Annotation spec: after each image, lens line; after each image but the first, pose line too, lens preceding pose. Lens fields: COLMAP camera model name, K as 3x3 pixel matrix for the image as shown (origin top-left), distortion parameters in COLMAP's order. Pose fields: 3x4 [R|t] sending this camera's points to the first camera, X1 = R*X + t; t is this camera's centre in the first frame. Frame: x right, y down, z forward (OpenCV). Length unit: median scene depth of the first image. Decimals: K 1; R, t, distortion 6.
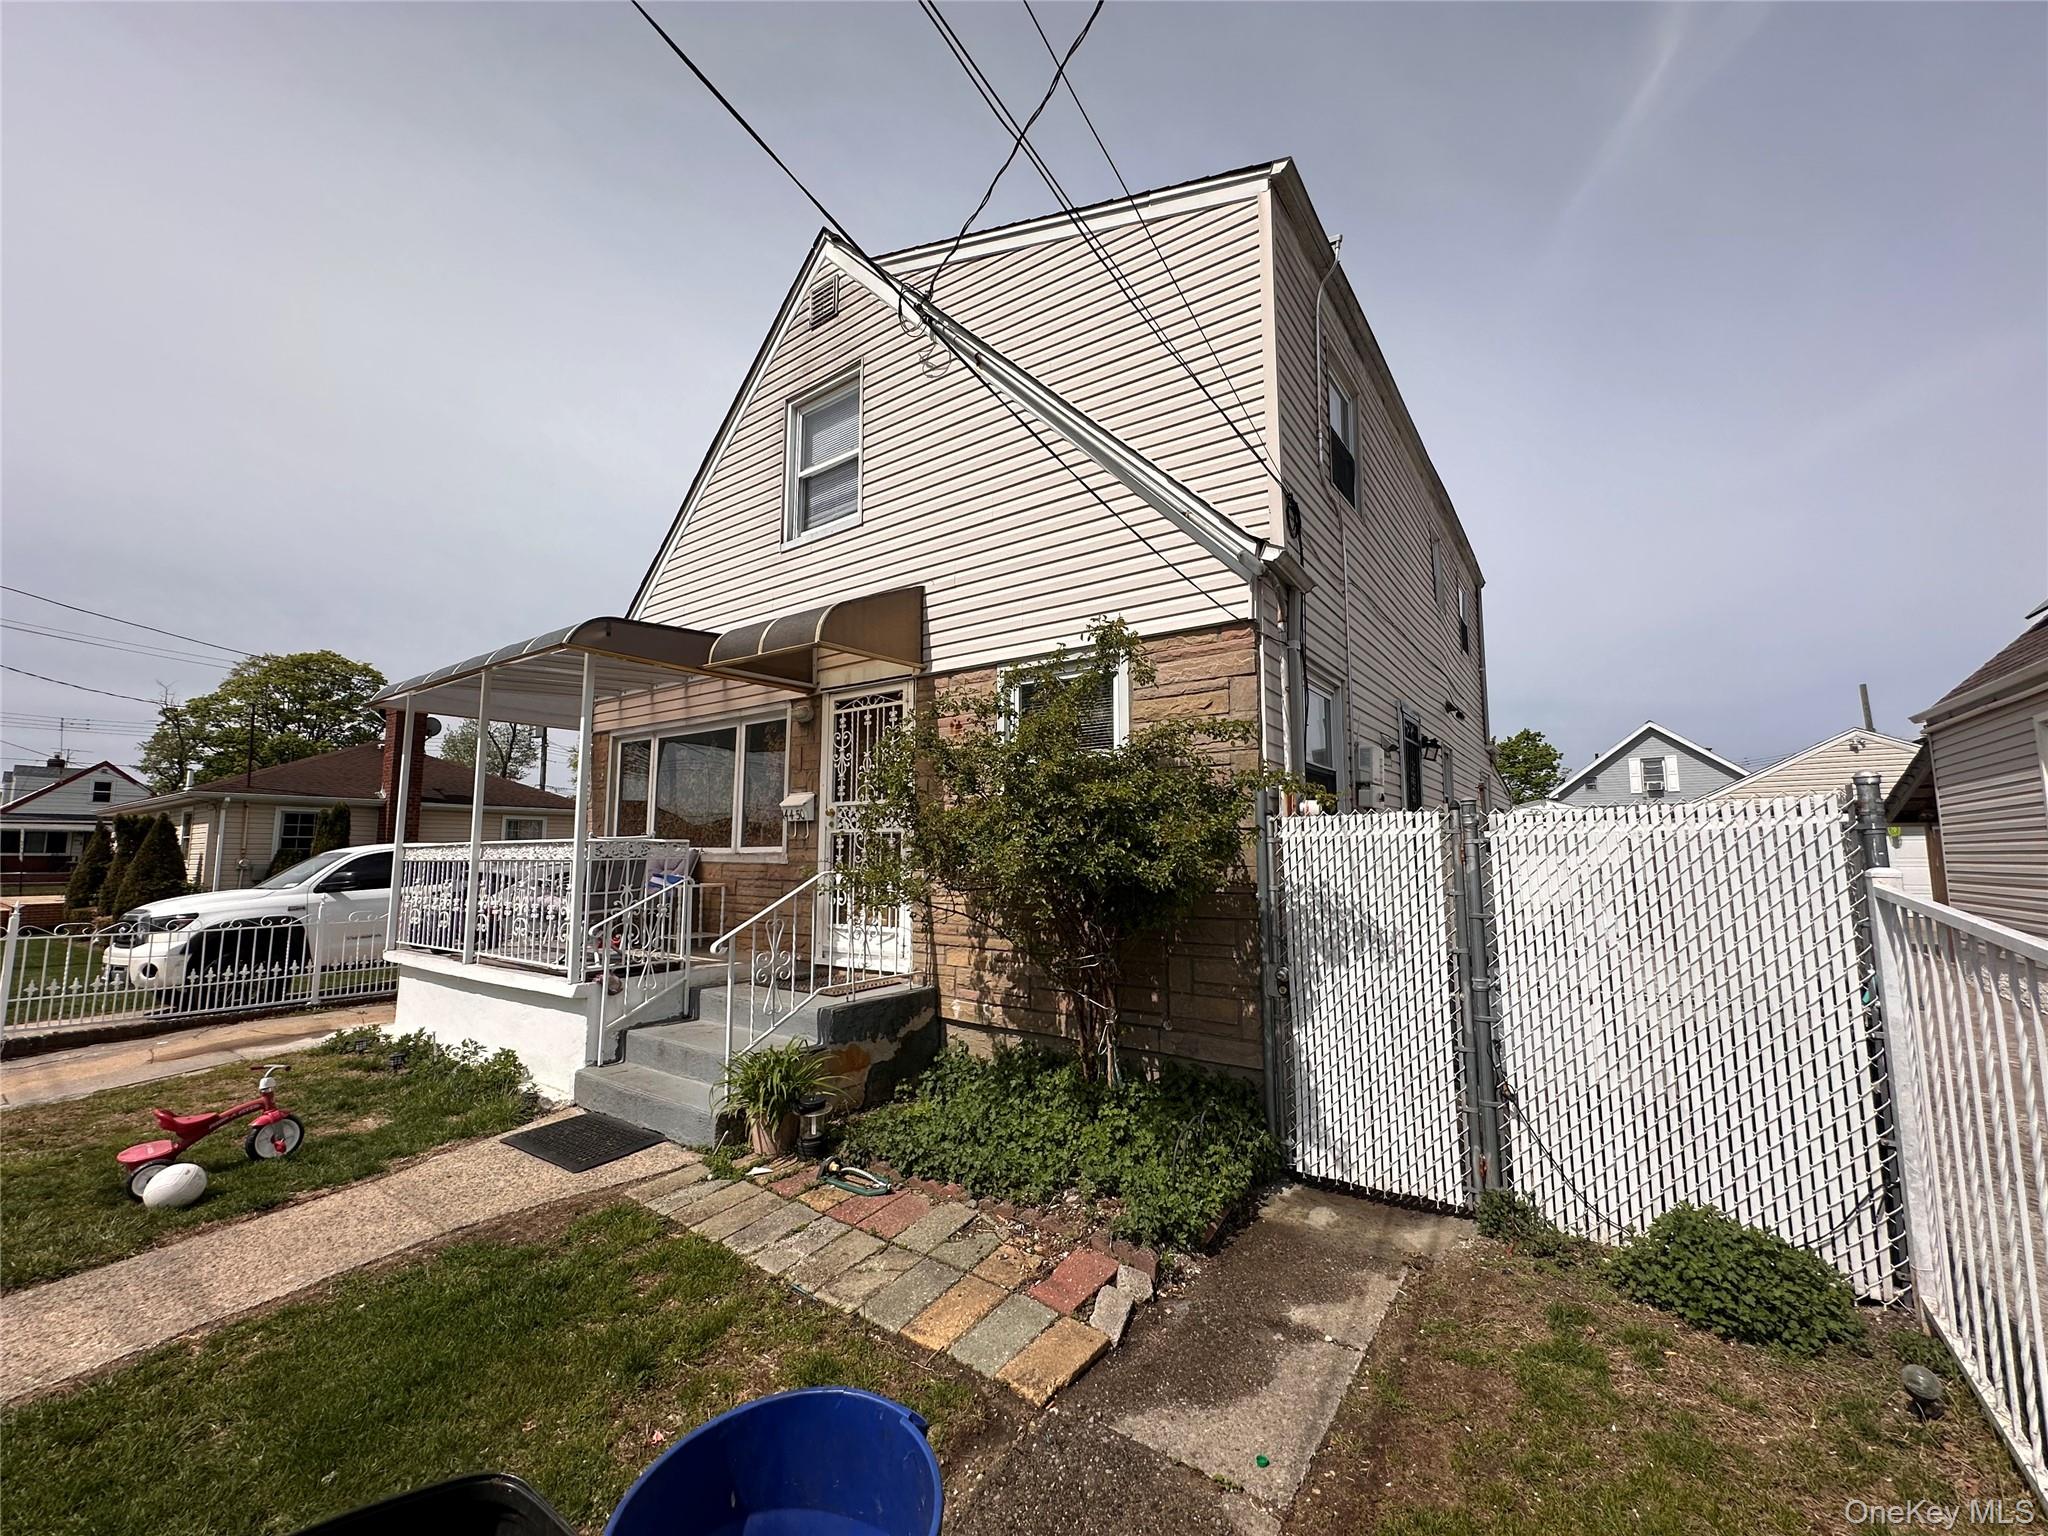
lens RADIAL K [[827.4, 0, 1014.4], [0, 827.4, 764.0], [0, 0, 1]] dist [0.000146, -0.000125]
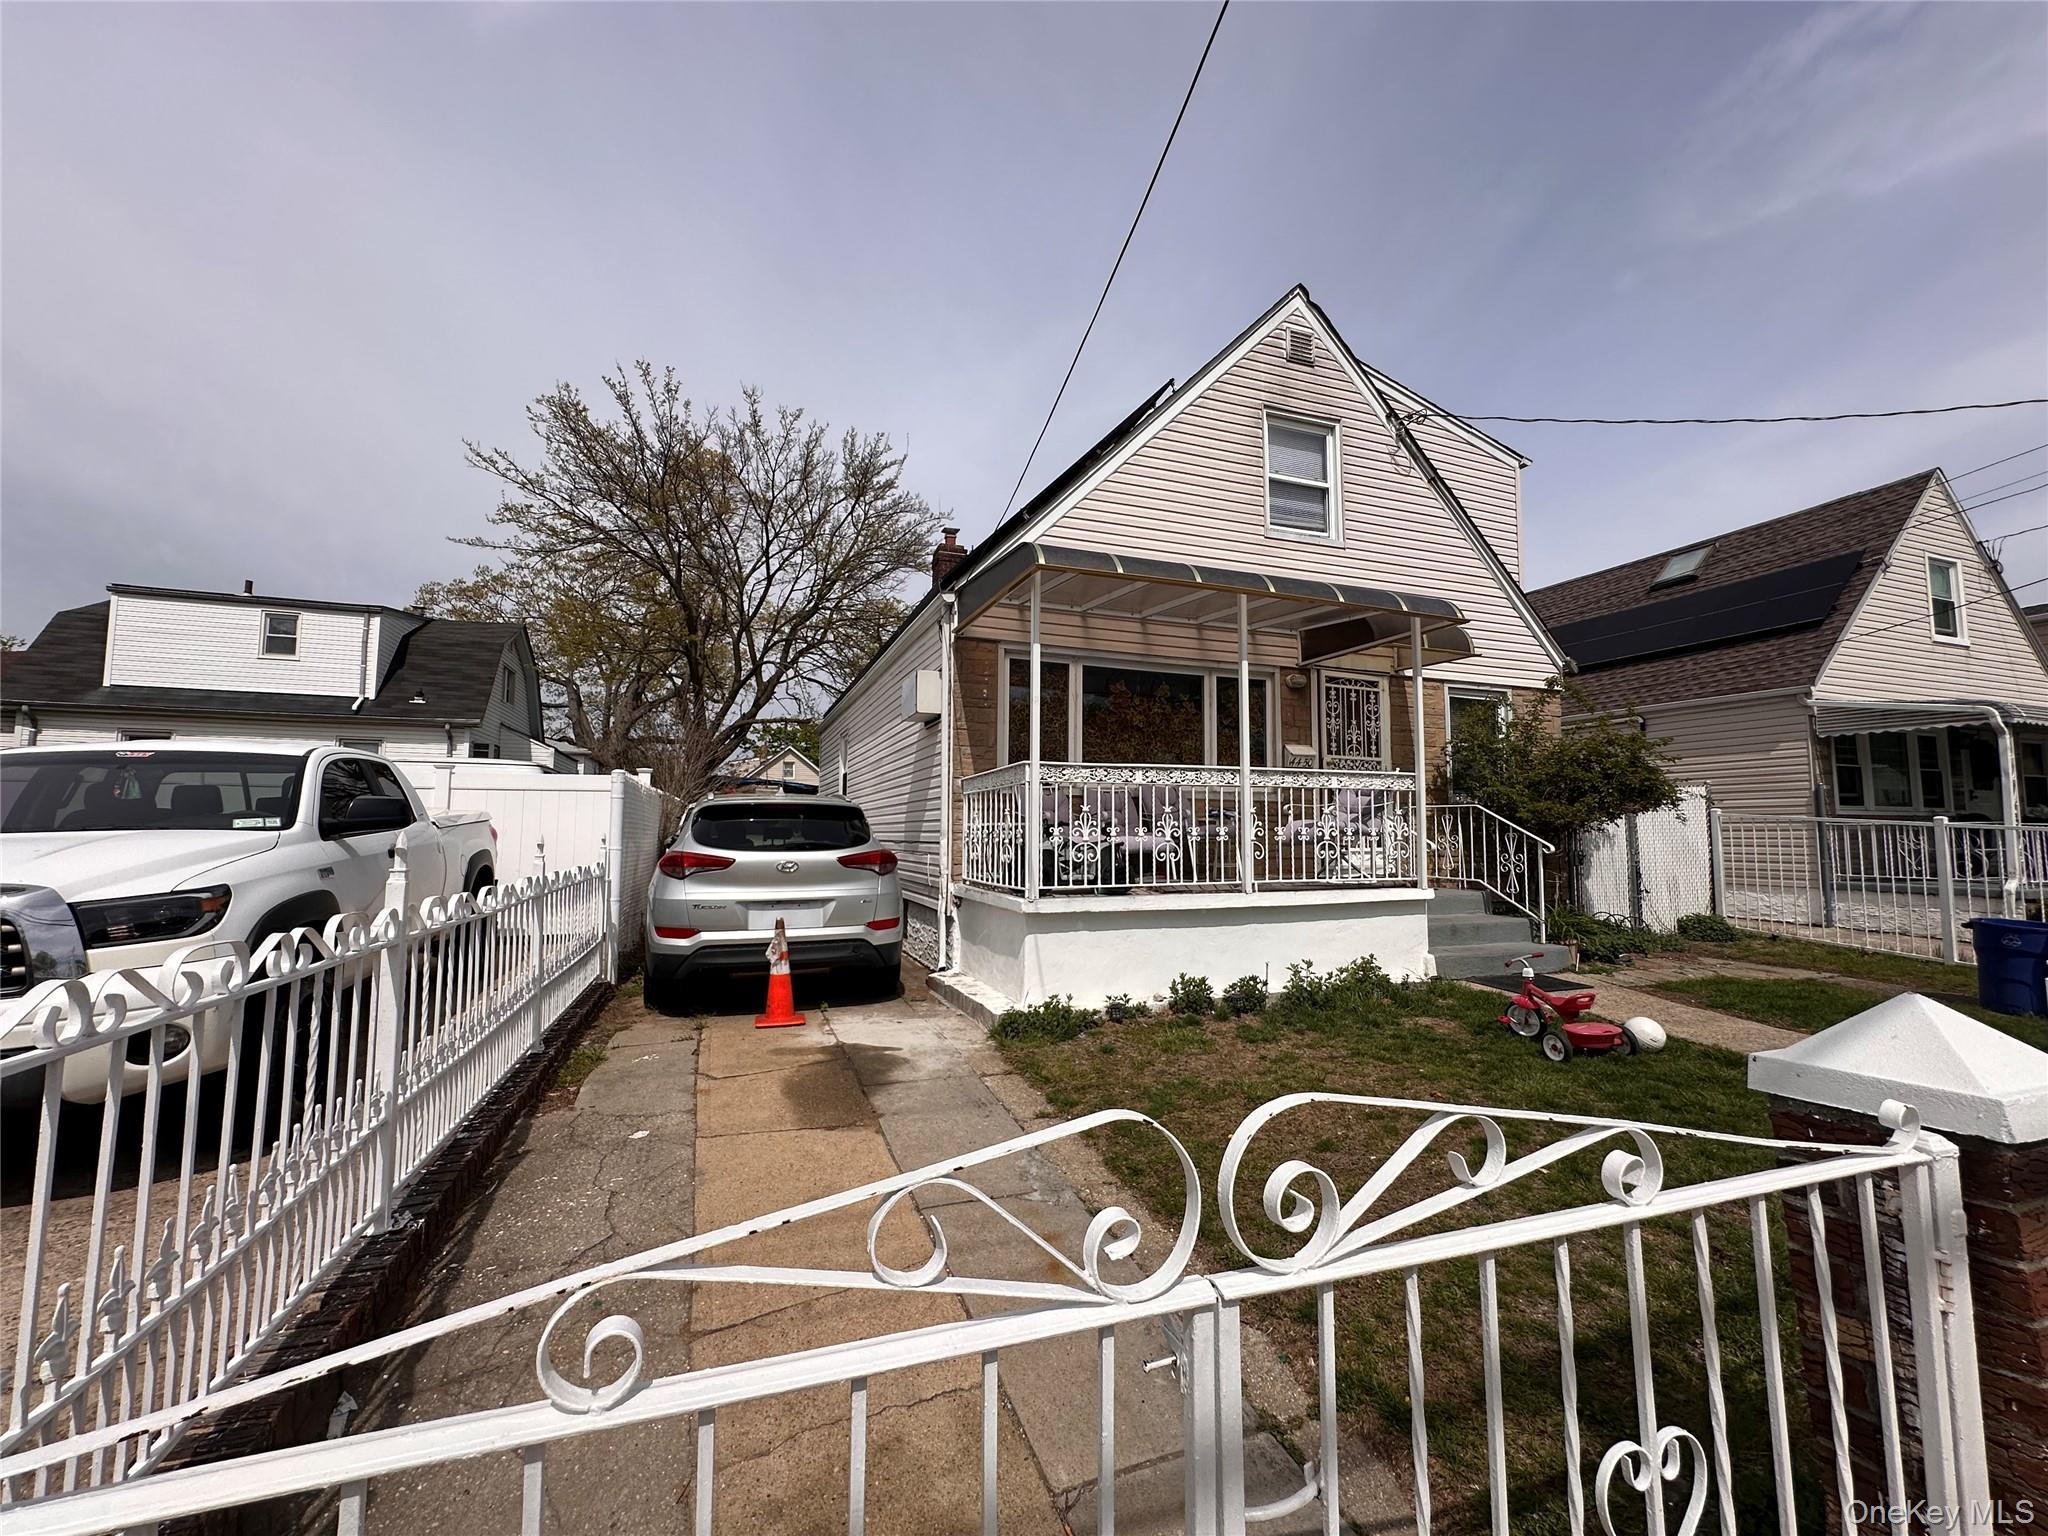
lens RADIAL K [[814.0, 0, 1018.8], [0, 814.0, 760.5], [0, 0, 1]] dist [0.000424, 0.000044]
pose [[0.554160, 0.076857, 0.828854, -1.424993], [-0.096994, 0.994908, -0.027406, 0.126164], [-0.826740, -0.065206, 0.558793, 0.635782]]
